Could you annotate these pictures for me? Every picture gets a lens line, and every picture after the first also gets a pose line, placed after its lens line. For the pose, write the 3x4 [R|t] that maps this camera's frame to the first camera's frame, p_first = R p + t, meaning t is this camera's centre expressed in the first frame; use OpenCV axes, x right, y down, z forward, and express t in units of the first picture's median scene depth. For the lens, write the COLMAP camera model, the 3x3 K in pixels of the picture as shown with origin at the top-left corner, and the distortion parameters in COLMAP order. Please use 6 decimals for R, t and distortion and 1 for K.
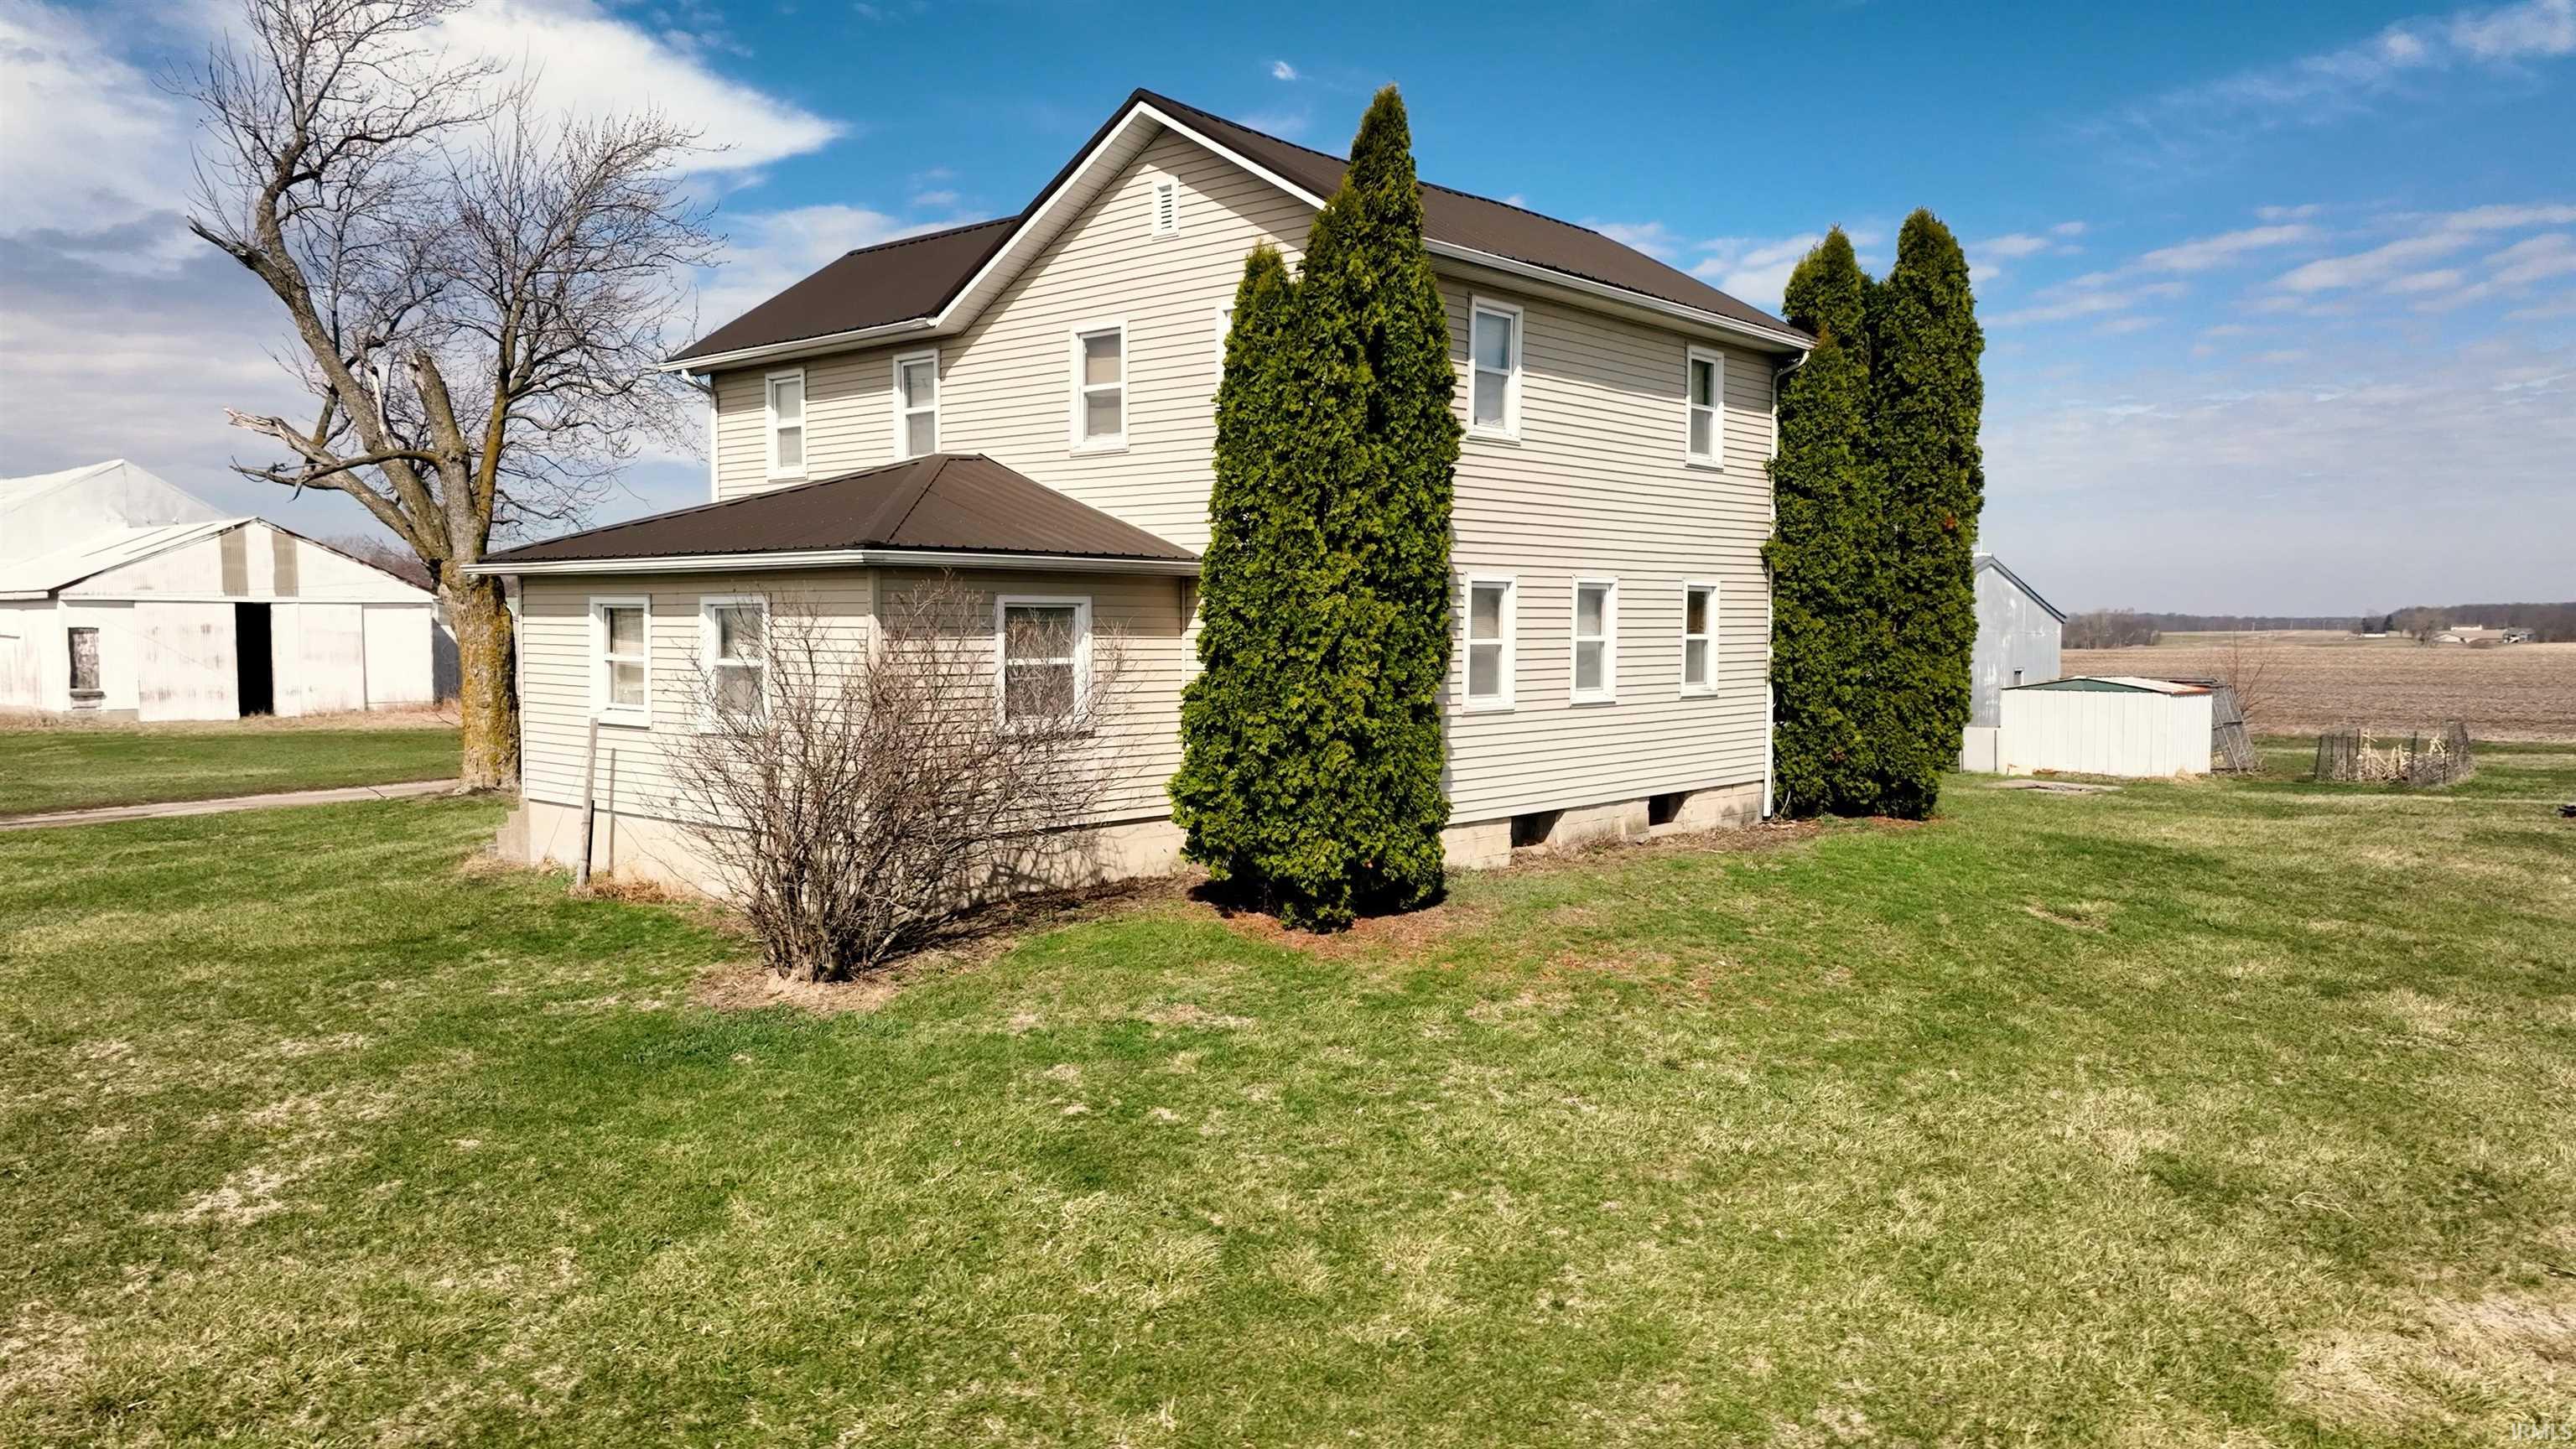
lens RADIAL K [[1826.5, 0, 1283.1], [0, 1826.5, 731.4], [0, 0, 1]] dist [-0.000009, 0.015072]
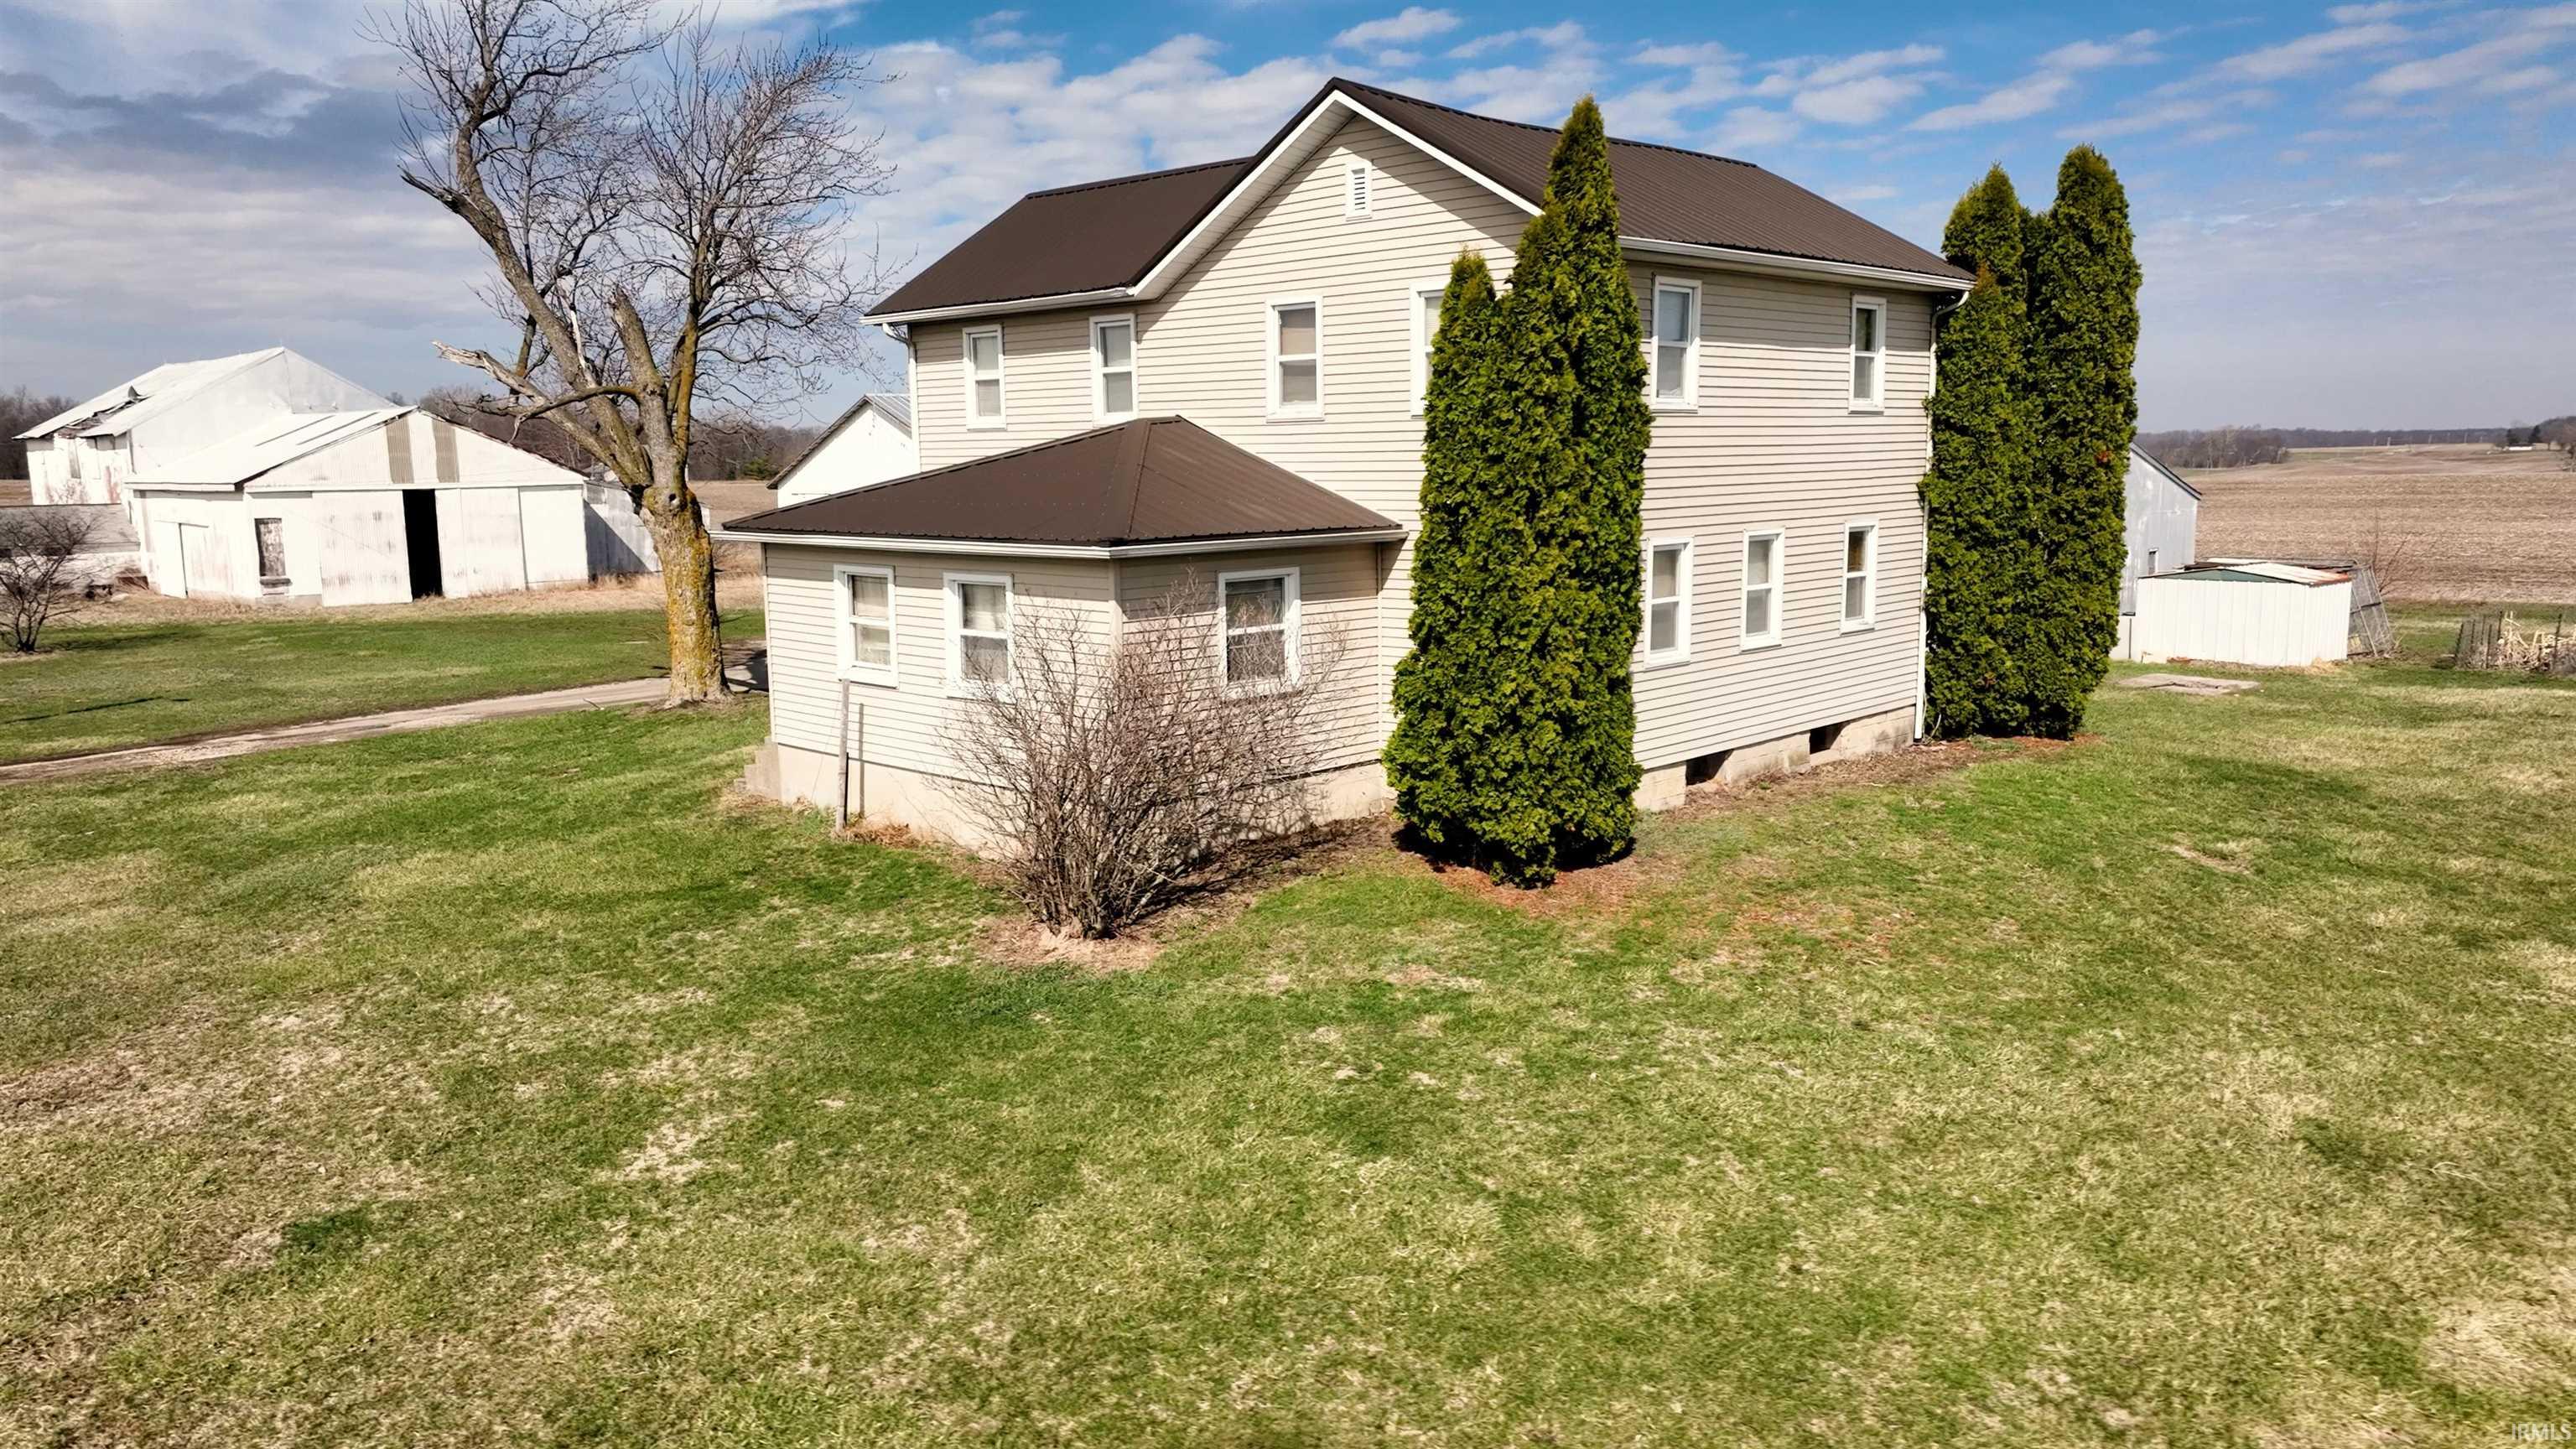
lens RADIAL K [[1826.5, 0, 1276.5], [0, 1826.5, 724.1], [0, 0, 1]] dist [-0.000009, 0.015072]
pose [[0.998447, -0.009618, -0.054876, -0.058084], [0.014435, 0.996009, 0.088078, -0.073603], [0.053810, -0.088733, 0.994601, -0.084917]]
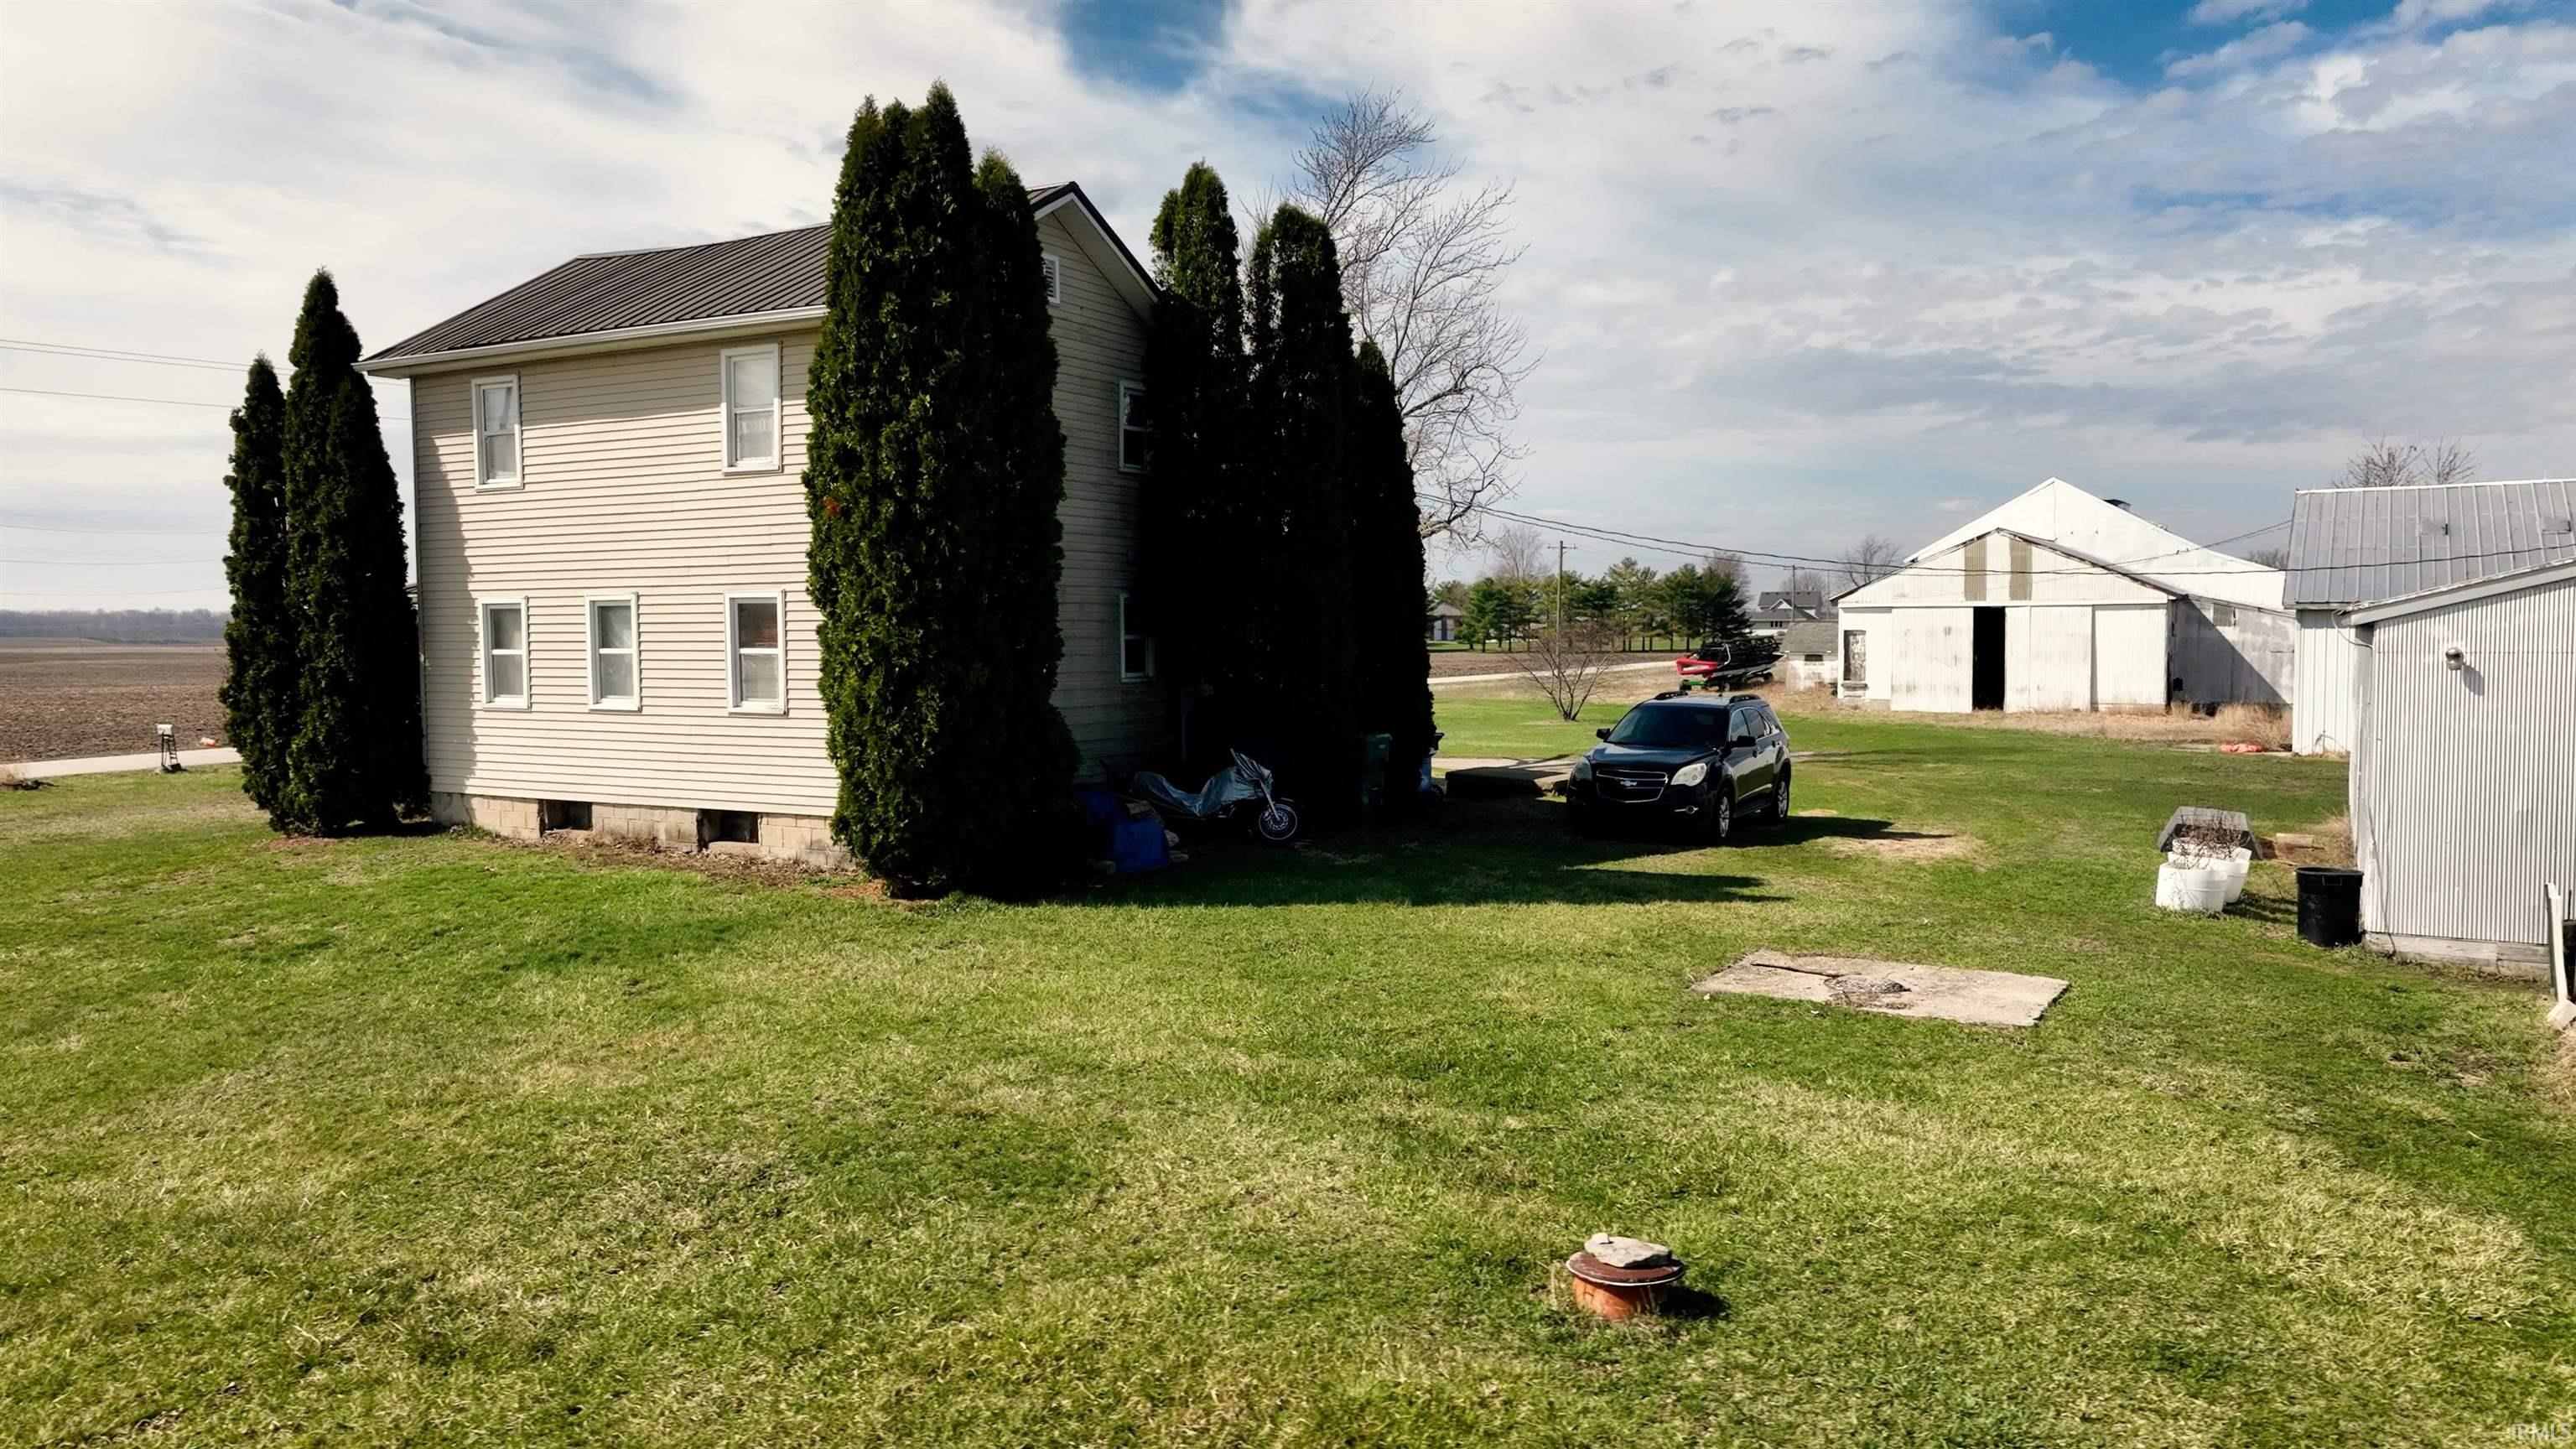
lens RADIAL K [[1826.5, 0, 1269.7], [0, 1826.5, 726.2], [0, 0, 1]] dist [-0.000009, 0.015072]
pose [[0.193050, 0.052170, -0.979801, 1.405244], [-0.052741, 0.997694, 0.042731, -0.078492], [0.979770, 0.043426, 0.195356, 1.250027]]
